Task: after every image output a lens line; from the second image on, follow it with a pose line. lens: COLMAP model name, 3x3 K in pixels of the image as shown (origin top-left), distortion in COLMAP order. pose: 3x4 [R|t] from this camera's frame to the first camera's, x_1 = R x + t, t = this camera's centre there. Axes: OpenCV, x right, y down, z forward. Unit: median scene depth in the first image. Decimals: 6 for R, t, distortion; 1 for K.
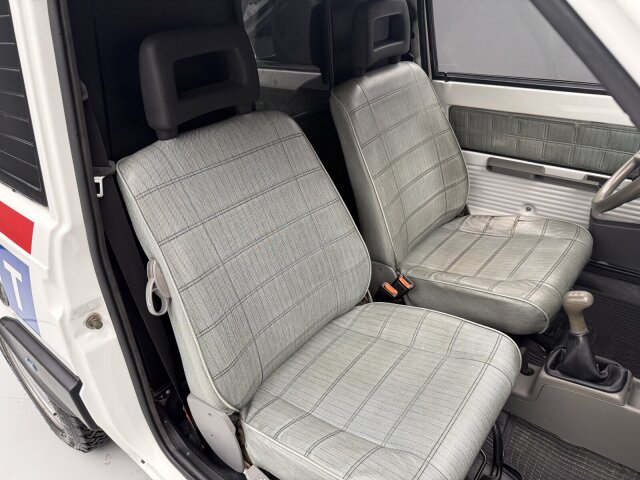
lens RADIAL K [[451.5, 0, 326.4], [0, 451.5, 232.1], [0, 0, 1]] dist [0.007141, 0.001329]
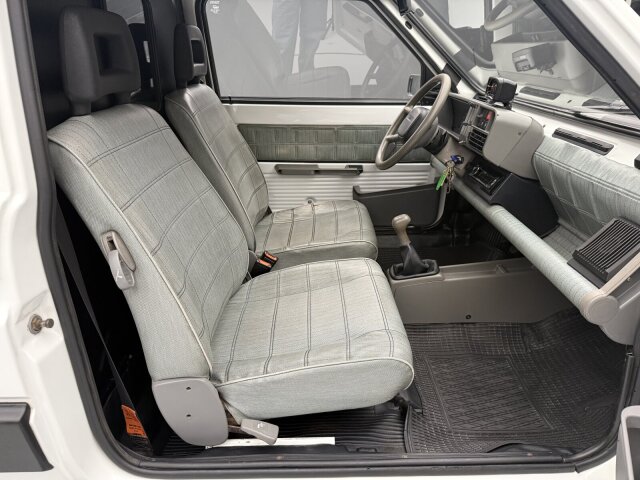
lens RADIAL K [[449.3, 0, 320.0], [0, 449.3, 240.0], [0, 0, 1]] dist [0.054257, -0.089232]
pose [[0.771343, -0.181008, 0.610137, -0.405780], [0.267742, 0.962027, -0.053081, 0.158565], [-0.577360, 0.204303, 0.790516, 0.004863]]
